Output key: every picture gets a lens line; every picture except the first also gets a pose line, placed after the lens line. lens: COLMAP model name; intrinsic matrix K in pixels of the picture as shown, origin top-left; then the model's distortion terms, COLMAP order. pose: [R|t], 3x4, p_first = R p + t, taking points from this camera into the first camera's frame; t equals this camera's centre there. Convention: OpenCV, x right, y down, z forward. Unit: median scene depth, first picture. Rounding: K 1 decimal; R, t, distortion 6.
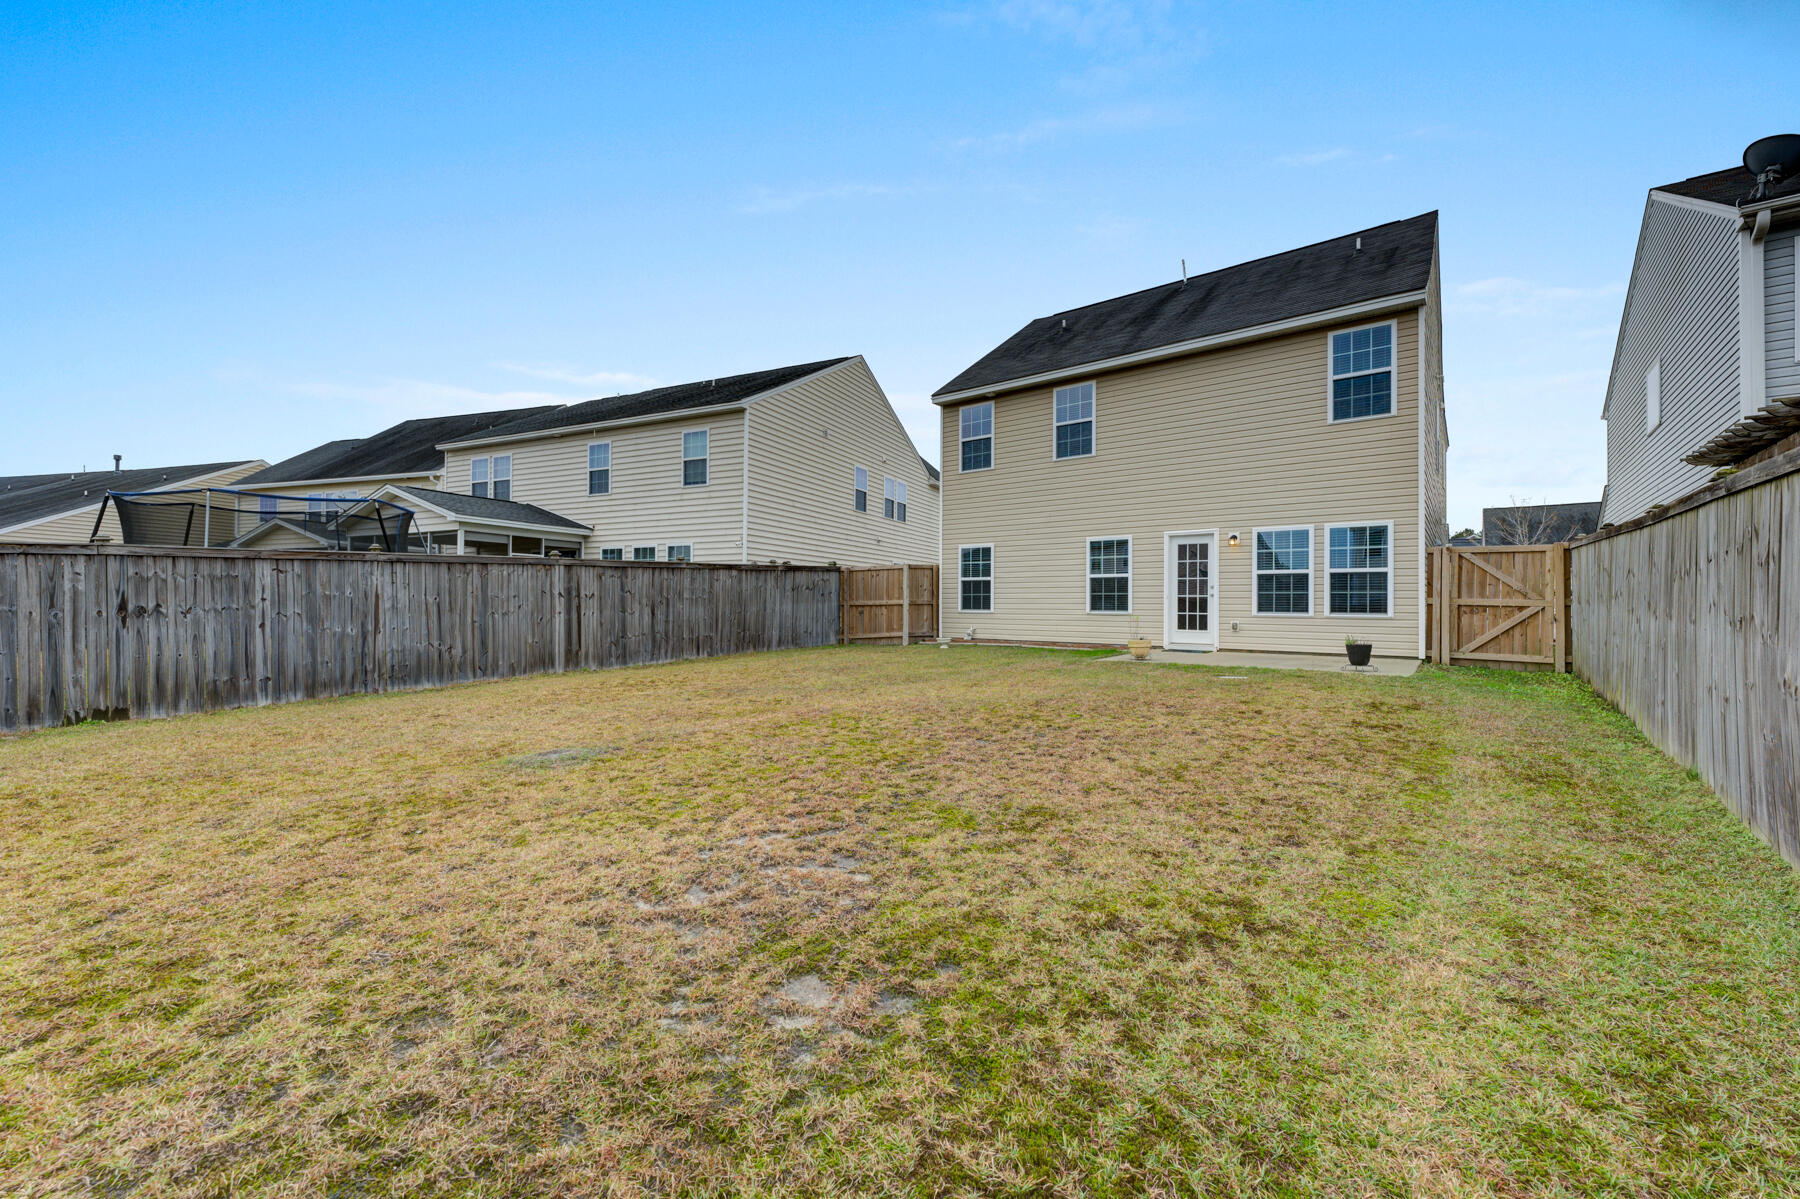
lens RADIAL K [[735.2, 0, 879.1], [0, 735.2, 598.4], [0, 0, 1]] dist [0.009430, -0.000220]
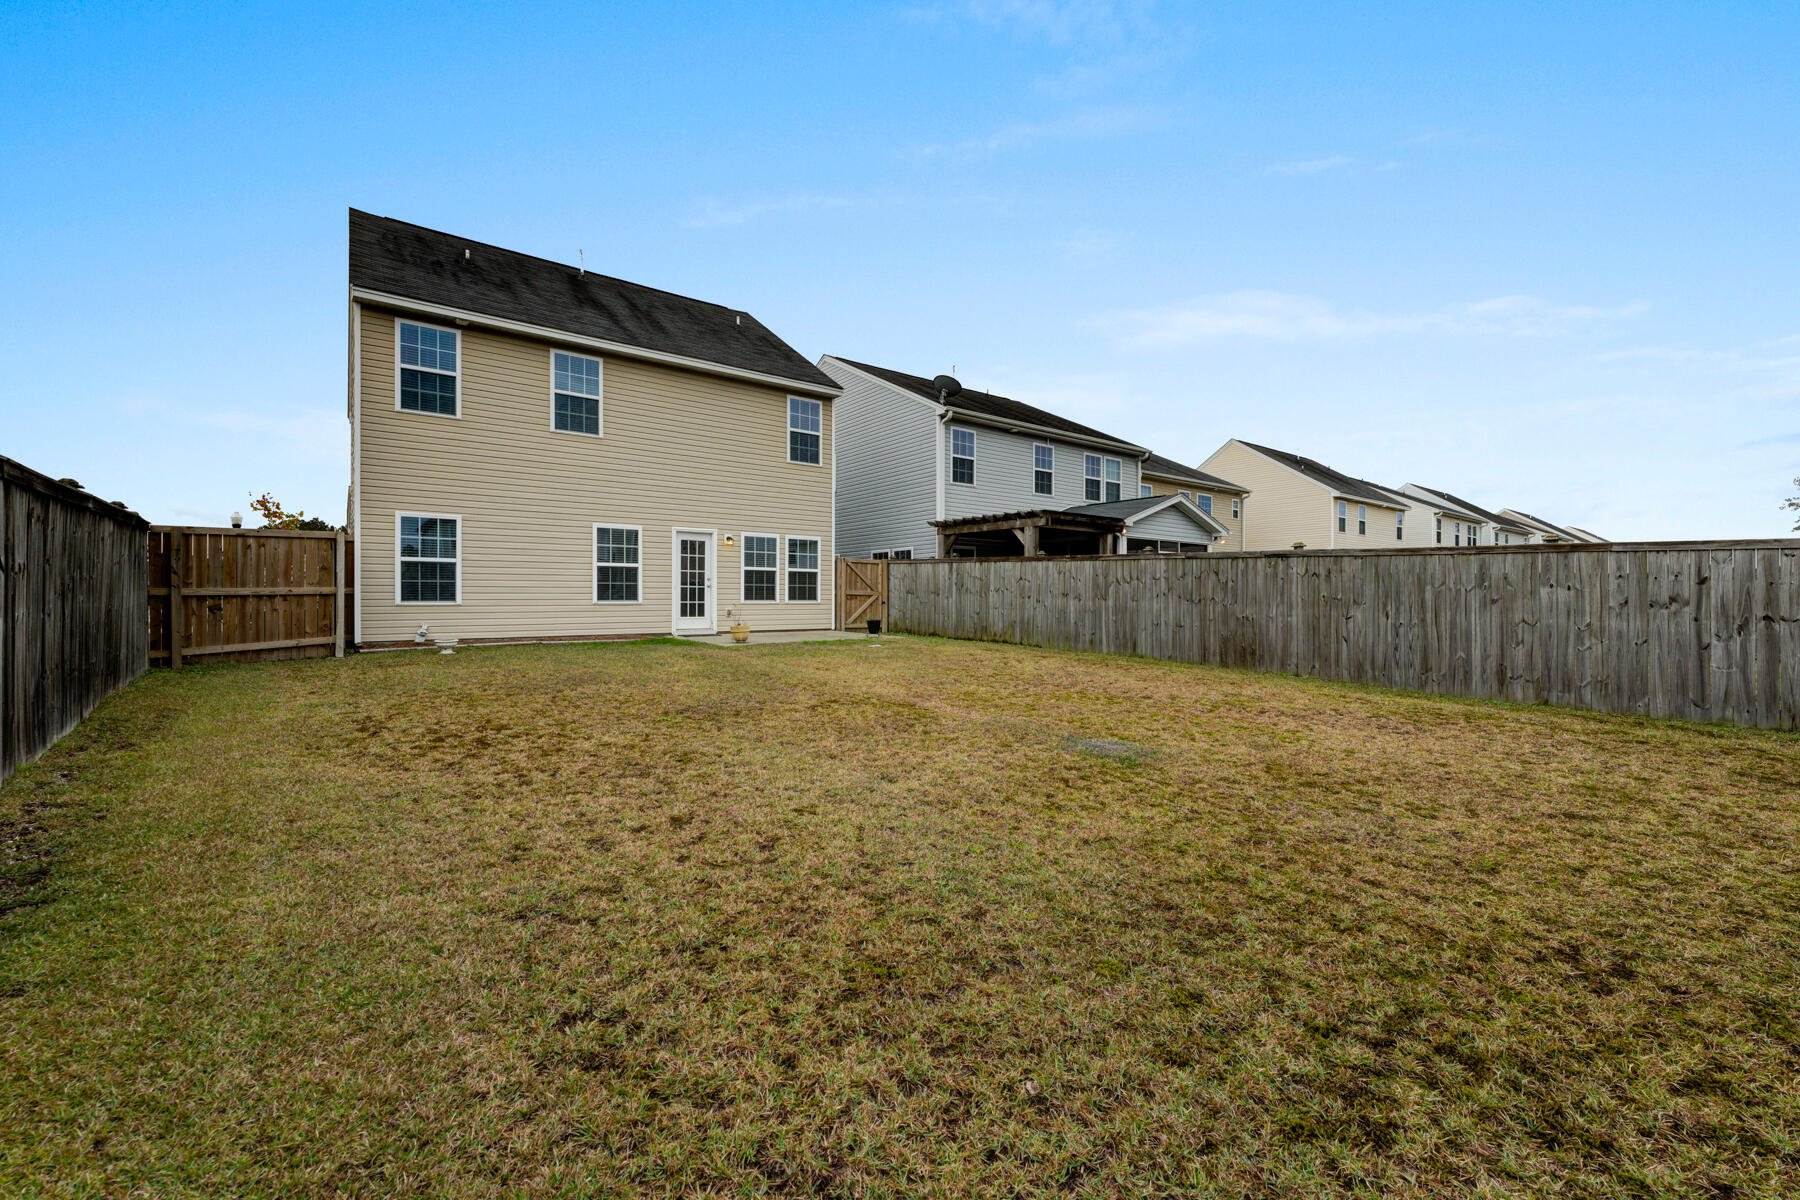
lens RADIAL K [[686.9, 0, 900.0], [0, 686.9, 600.0], [0, 0, 1]] dist [0.016783, -0.000013]
pose [[0.238643, -0.009984, 0.971056, -0.524385], [-0.009450, 0.999876, 0.012603, 0.001072], [-0.971061, -0.012184, 0.238519, 0.441949]]
